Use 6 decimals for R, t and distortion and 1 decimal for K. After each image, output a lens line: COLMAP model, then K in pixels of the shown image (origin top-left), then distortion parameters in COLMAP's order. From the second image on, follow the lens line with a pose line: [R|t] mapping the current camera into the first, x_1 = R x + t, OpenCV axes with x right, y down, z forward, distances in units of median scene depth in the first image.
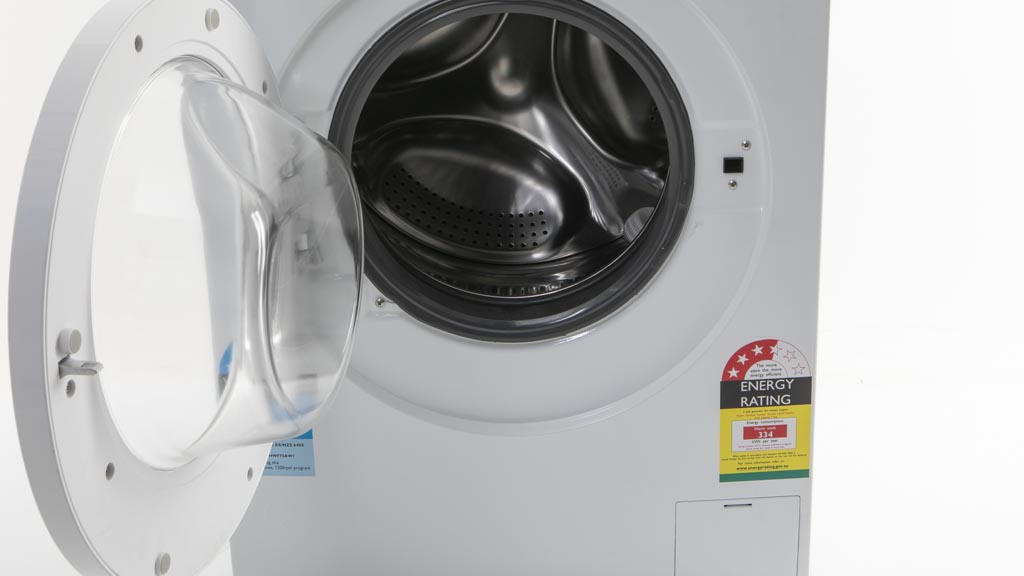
lens RADIAL K [[1561.9, 0, 501.9], [0, 1561.9, 253.7], [0, 0, 1]] dist [0.054687, 0.000000]
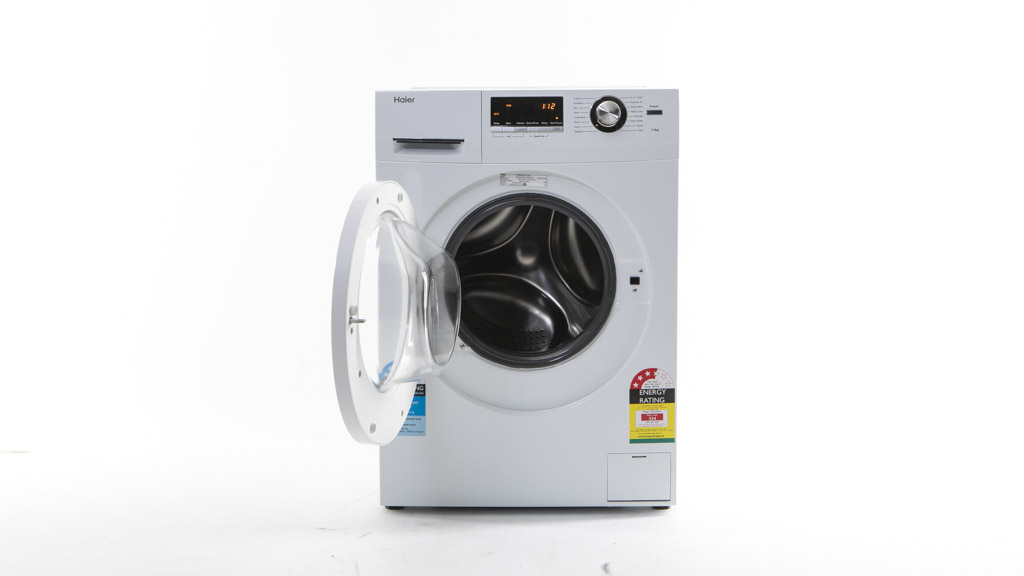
lens RADIAL K [[1561.9, 0, 512.6], [0, 1561.9, 283.8], [0, 0, 1]] dist [0.054687, 0.000000]
pose [[0.999764, 0.021501, 0.003103, -0.020200], [-0.020590, 0.983402, -0.180266, 0.313879], [-0.006927, 0.180160, 0.983613, -1.005460]]
